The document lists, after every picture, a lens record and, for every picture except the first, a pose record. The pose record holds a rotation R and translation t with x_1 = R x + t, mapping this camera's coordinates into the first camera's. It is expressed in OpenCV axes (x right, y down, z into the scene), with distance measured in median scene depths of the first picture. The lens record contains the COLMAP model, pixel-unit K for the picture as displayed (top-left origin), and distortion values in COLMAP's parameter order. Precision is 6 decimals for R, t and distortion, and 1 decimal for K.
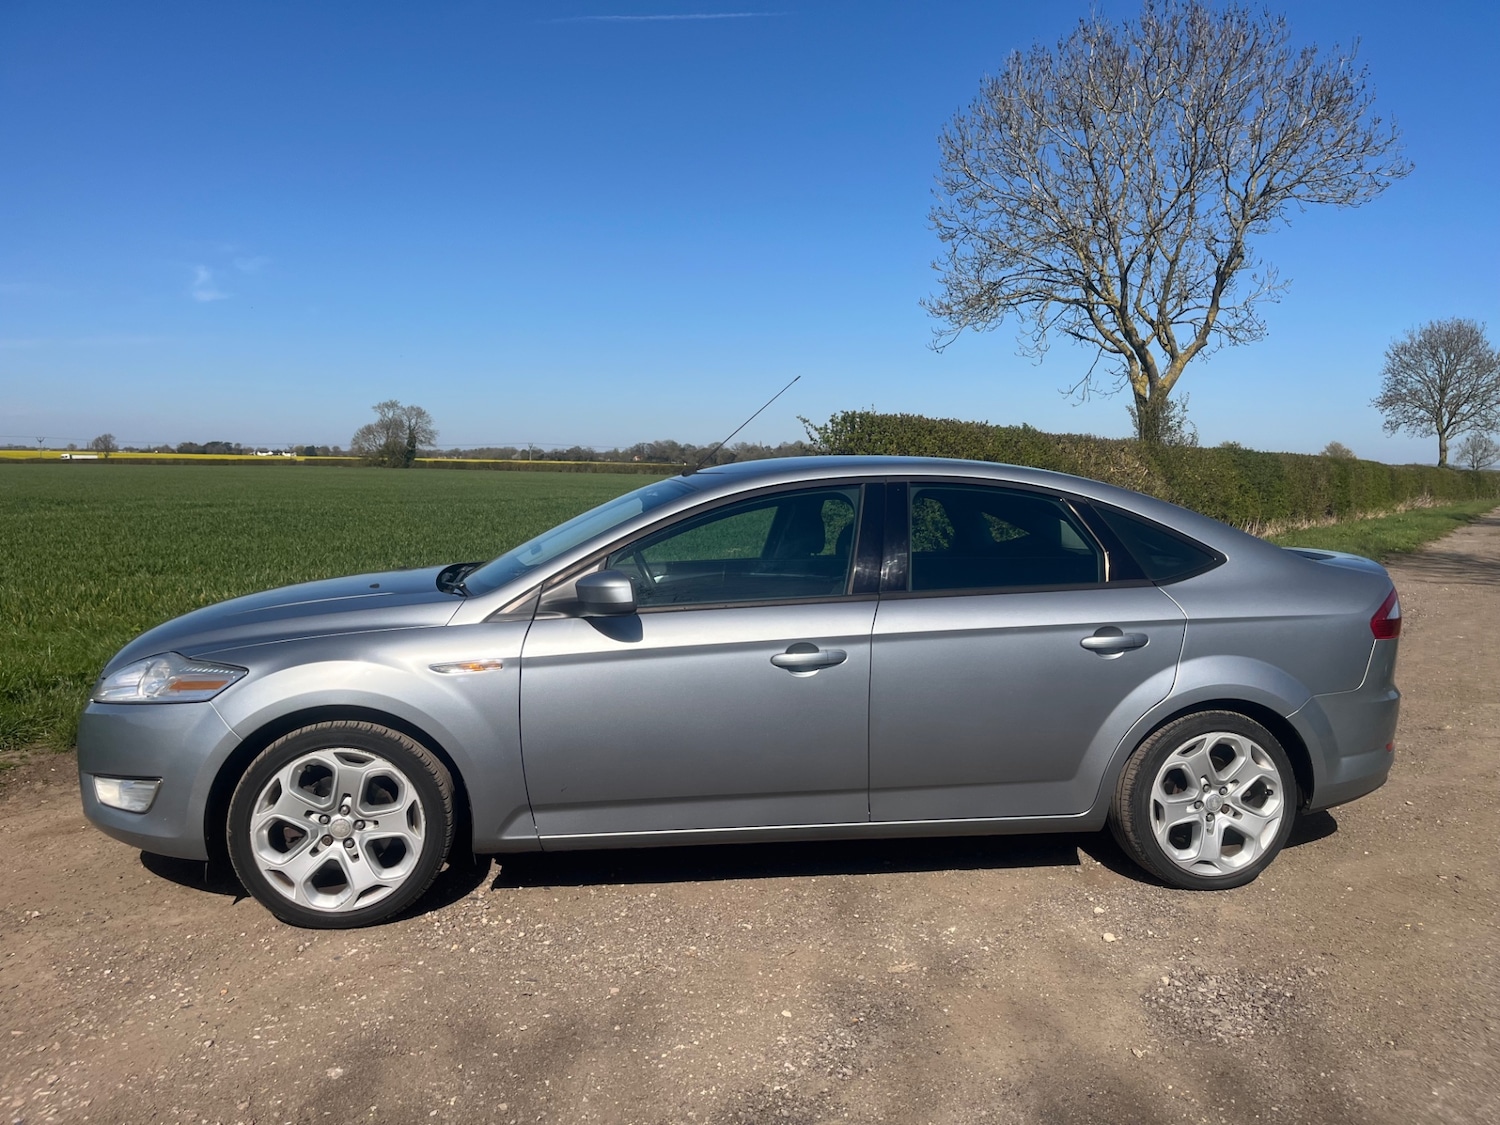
lens RADIAL K [[1139.0, 0, 766.5], [0, 1139.0, 562.9], [0, 0, 1]] dist [0.051605, -0.055454]
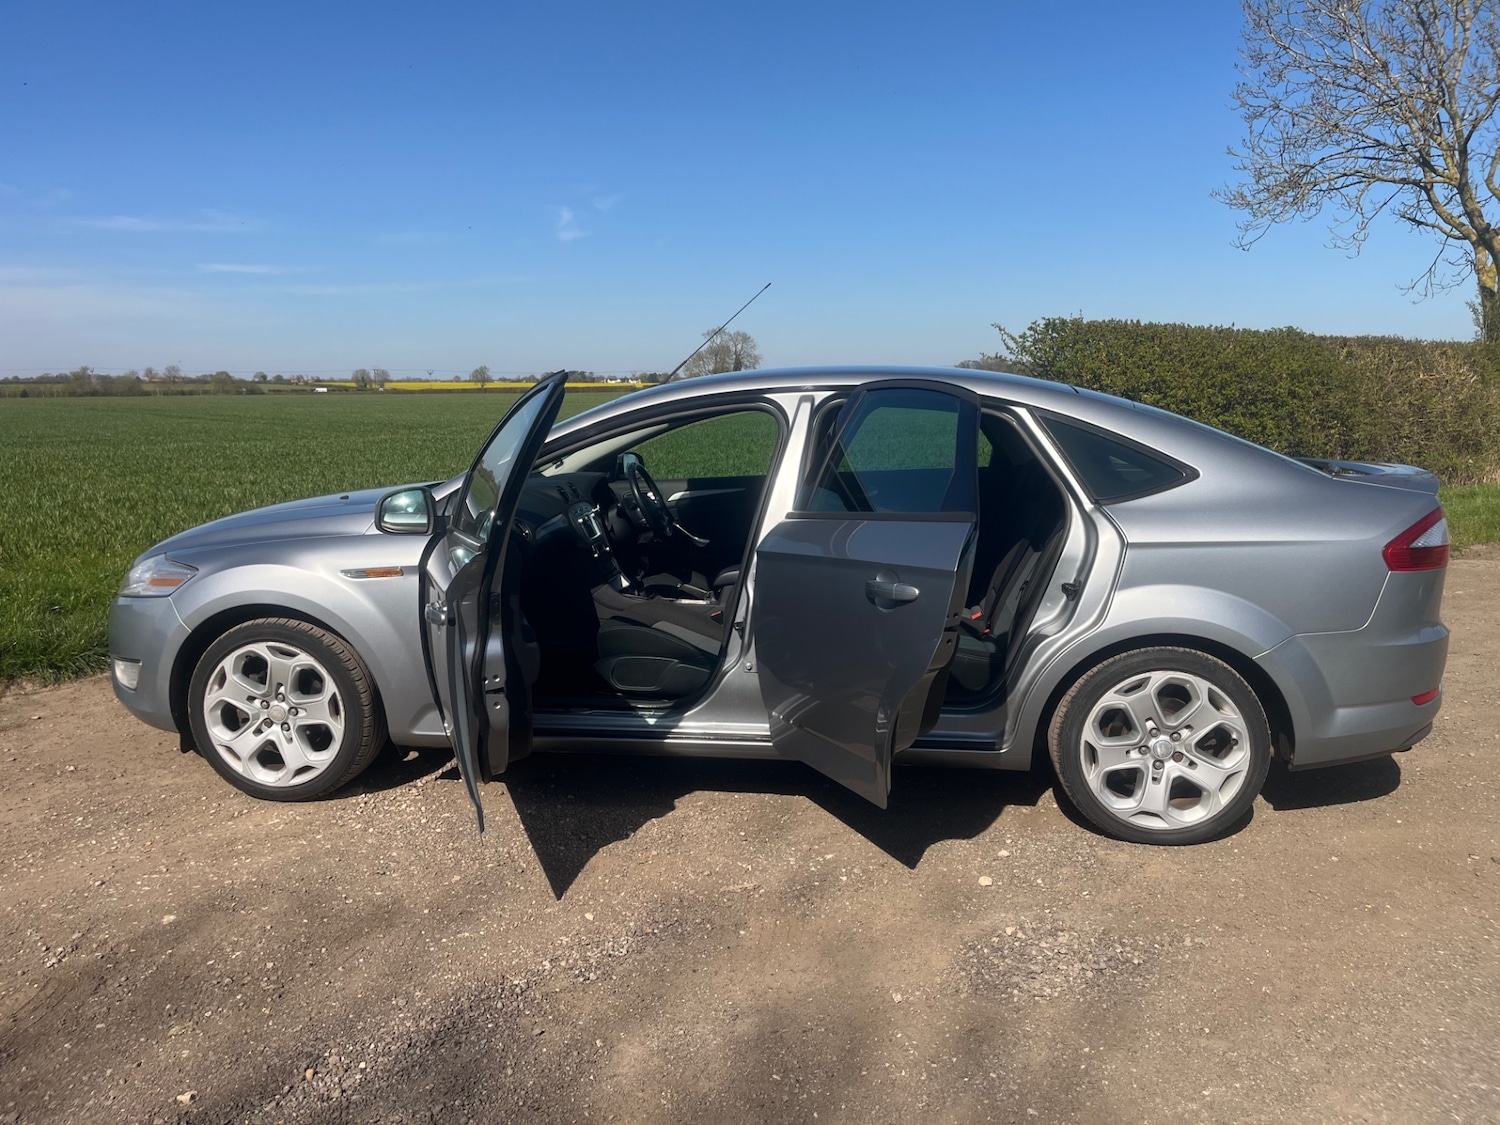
lens RADIAL K [[1139.8, 0, 750.0], [0, 1139.8, 562.5], [0, 0, 1]] dist [0.068673, -0.102984]
pose [[0.956729, 0.025041, -0.289902, 0.339822], [-0.005148, 0.997591, 0.069181, 0.004253], [0.290936, -0.064695, 0.954553, 0.064631]]
